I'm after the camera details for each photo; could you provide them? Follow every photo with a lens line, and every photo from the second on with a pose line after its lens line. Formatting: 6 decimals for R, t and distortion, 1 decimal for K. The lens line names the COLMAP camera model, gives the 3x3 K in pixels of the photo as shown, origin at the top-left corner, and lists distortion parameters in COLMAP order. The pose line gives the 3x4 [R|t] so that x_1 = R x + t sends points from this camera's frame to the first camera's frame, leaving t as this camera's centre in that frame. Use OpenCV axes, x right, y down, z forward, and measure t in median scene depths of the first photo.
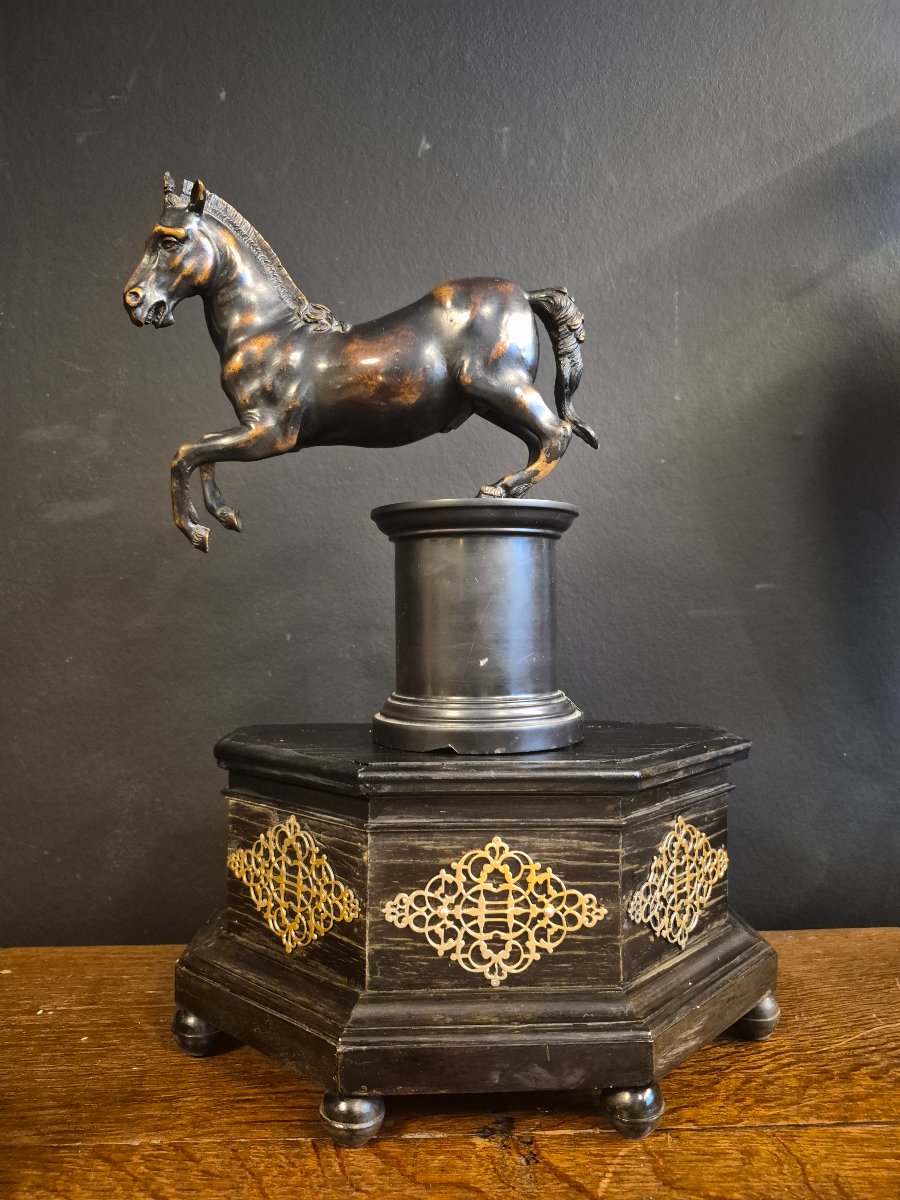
lens RADIAL K [[830.4, 0, 450.0], [0, 830.4, 600.0], [0, 0, 1]] dist [0.078491, -0.103161]
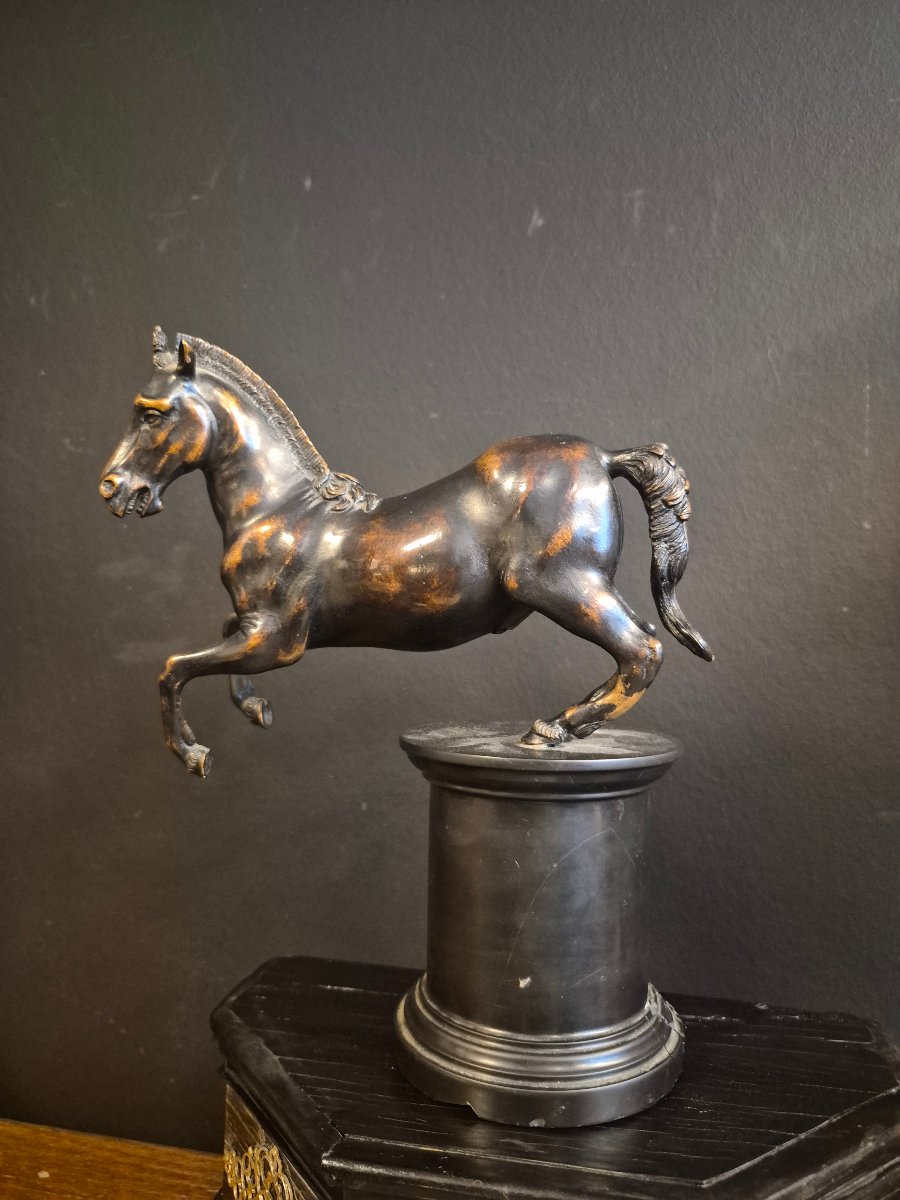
lens RADIAL K [[835.9, 0, 465.9], [0, 835.9, 595.2], [0, 0, 1]] dist [0.075255, -0.122911]
pose [[0.971211, 0.020989, -0.237293, 0.105661], [-0.022532, 0.999739, -0.003792, -0.170483], [0.237152, 0.009030, 0.971431, 0.187244]]
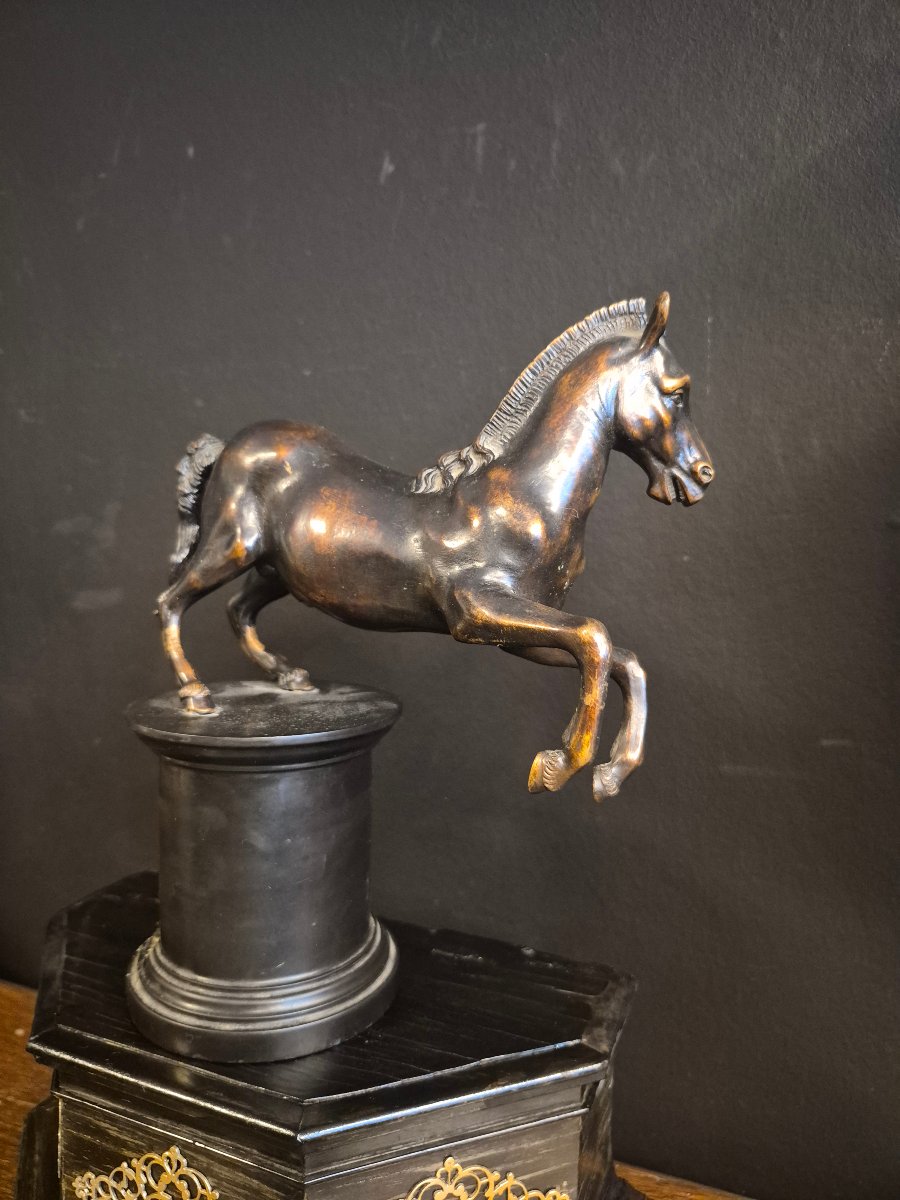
lens RADIAL K [[835.9, 0, 465.9], [0, 835.9, 595.2], [0, 0, 1]] dist [0.075255, -0.122911]
pose [[0.903467, 0.037741, -0.426994, 0.399281], [0.003456, 0.995443, 0.095296, -0.206956], [0.428645, -0.087573, 0.899219, 0.264321]]
